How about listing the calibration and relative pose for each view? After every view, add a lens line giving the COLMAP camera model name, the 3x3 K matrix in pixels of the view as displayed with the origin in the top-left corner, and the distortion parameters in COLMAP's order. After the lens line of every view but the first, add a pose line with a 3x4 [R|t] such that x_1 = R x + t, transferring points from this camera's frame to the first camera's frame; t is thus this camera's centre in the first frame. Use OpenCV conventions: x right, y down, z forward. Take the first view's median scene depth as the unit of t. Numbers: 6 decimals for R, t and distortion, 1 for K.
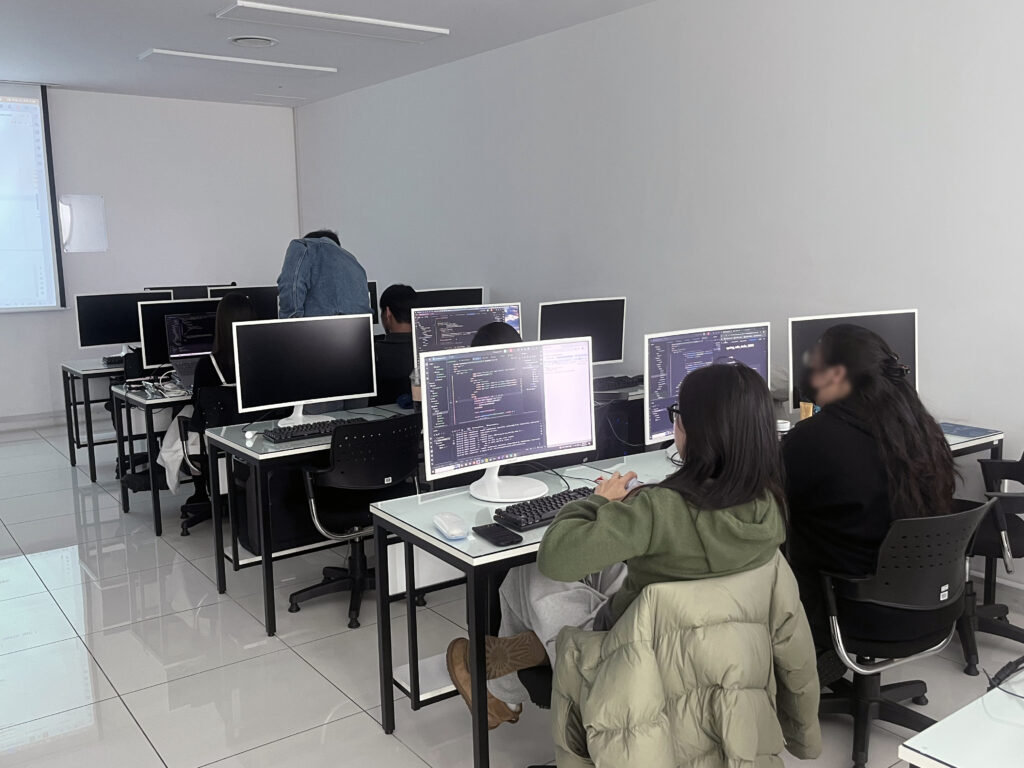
lens RADIAL K [[928.8, 0, 512.0], [0, 928.8, 384.0], [0, 0, 1]] dist [0.106819, -0.207591]
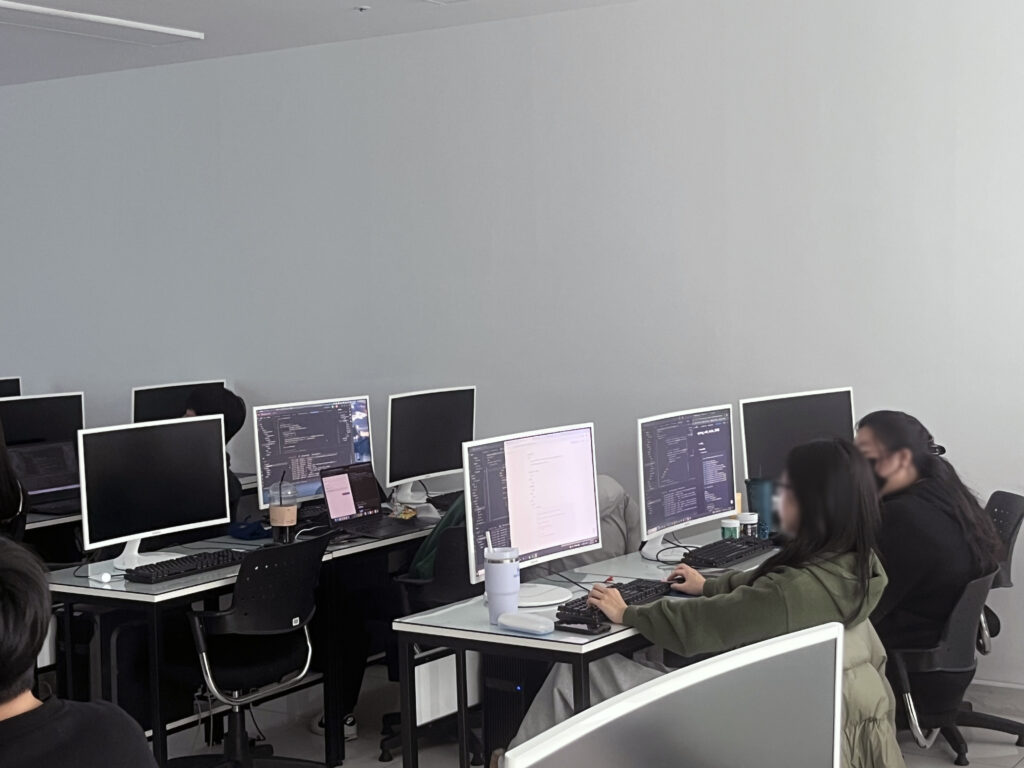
lens RADIAL K [[1589.4, 0, 512.0], [0, 1589.4, 384.0], [0, 0, 1]] dist [0.219448, -0.005922]
pose [[0.939020, -0.028362, 0.342691, -0.437190], [0.063380, 0.993794, -0.091419, 0.041106], [-0.337971, 0.107564, 0.934990, -0.365846]]
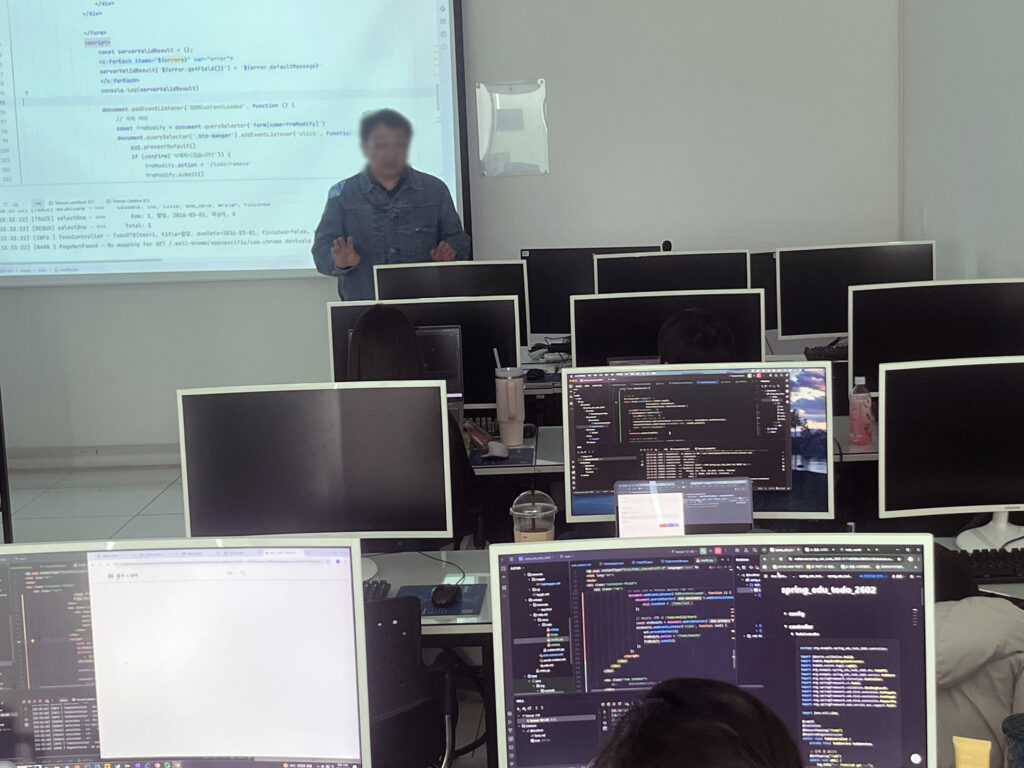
lens RADIAL K [[1722.2, 0, 512.0], [0, 1722.2, 384.0], [0, 0, 1]] dist [0.084454, 0.048710]
pose [[0.766365, 0.087005, -0.636487, 0.564404], [-0.067393, 0.996208, 0.055033, -0.148773], [0.638861, 0.000719, 0.769322, 0.330961]]
